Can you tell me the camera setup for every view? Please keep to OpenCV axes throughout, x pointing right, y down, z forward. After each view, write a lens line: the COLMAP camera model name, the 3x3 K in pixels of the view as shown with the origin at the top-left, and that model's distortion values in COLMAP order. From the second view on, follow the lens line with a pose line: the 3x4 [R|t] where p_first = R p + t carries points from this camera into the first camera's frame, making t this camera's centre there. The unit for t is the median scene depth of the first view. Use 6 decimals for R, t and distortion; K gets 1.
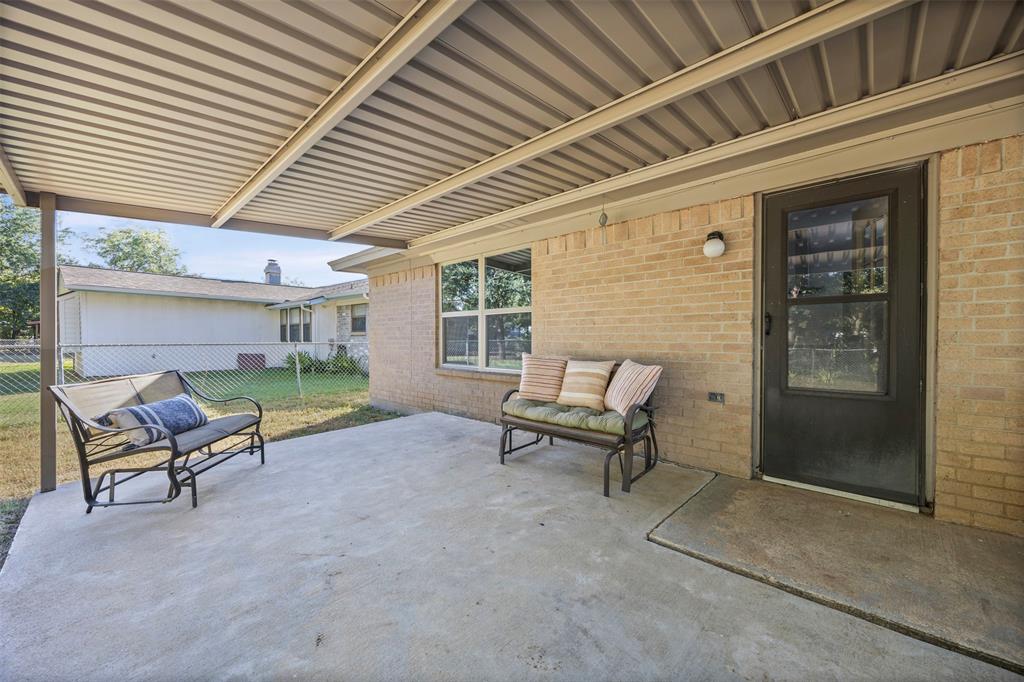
lens RADIAL K [[385.6, 0, 520.4], [0, 385.6, 340.8], [0, 0, 1]] dist [-0.001228, 0.000015]
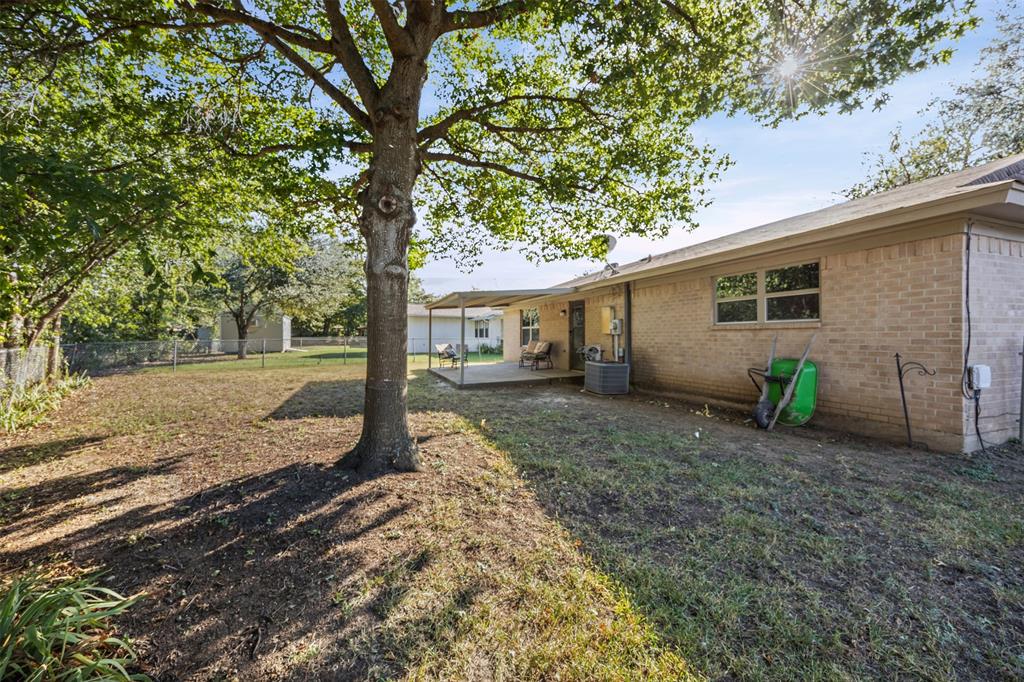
lens RADIAL K [[385.6, 0, 520.4], [0, 385.6, 340.8], [0, 0, 1]] dist [-0.001228, 0.000015]
pose [[0.900542, 0.004877, -0.434742, 1.674653], [-0.001525, 0.999966, 0.008059, 0.007114], [0.434767, -0.006594, 0.900519, -2.534268]]
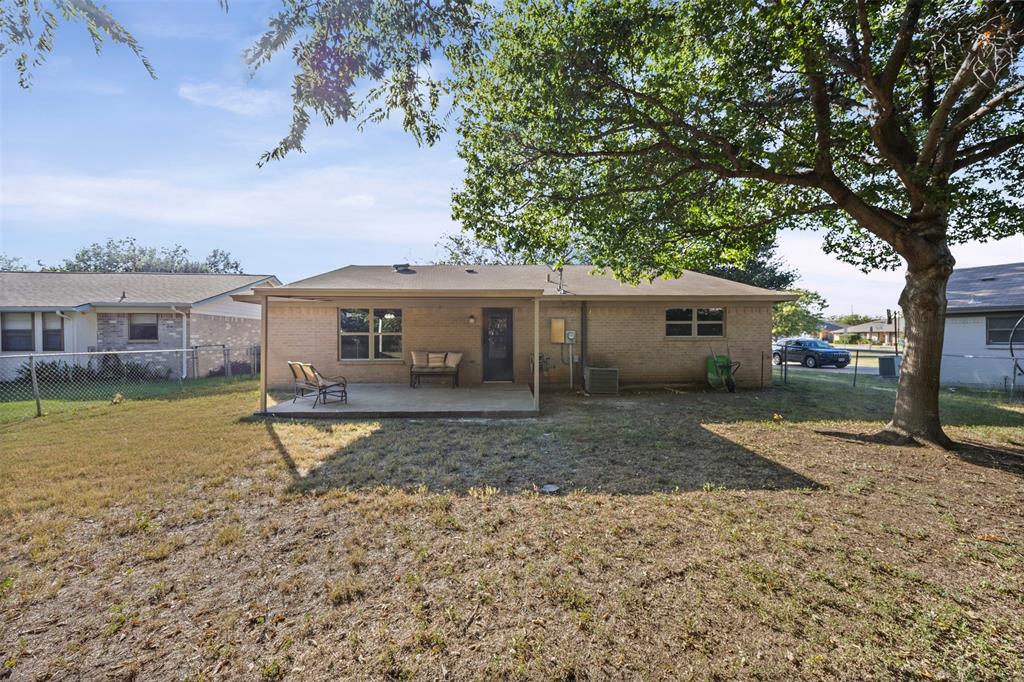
lens RADIAL K [[385.6, 0, 520.4], [0, 385.6, 340.8], [0, 0, 1]] dist [-0.001228, 0.000015]
pose [[0.712132, -0.001543, 0.702044, -1.537647], [0.007136, 0.999962, -0.005040, -0.027466], [-0.702009, 0.008599, 0.712116, -1.697812]]
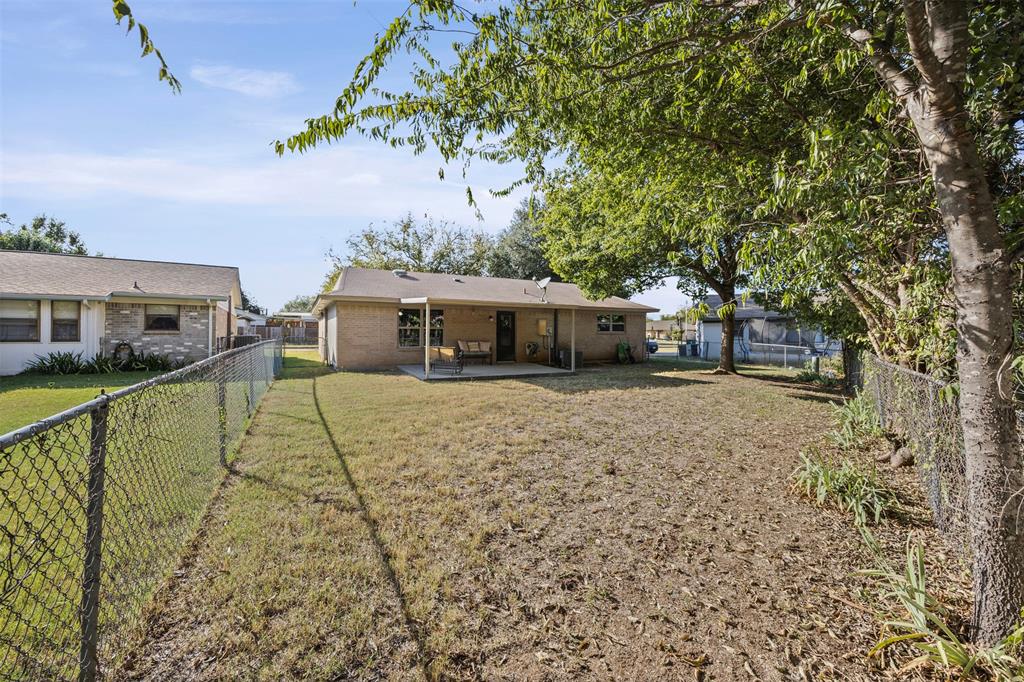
lens RADIAL K [[397.1, 0, 512.6], [0, 397.1, 332.4], [0, 0, 1]] dist [-0.001496, -0.000109]
pose [[0.343845, 0.010052, 0.938973, -4.022907], [0.004966, 0.999909, -0.012523, 0.001103], [-0.939013, 0.008969, 0.343764, -1.010313]]
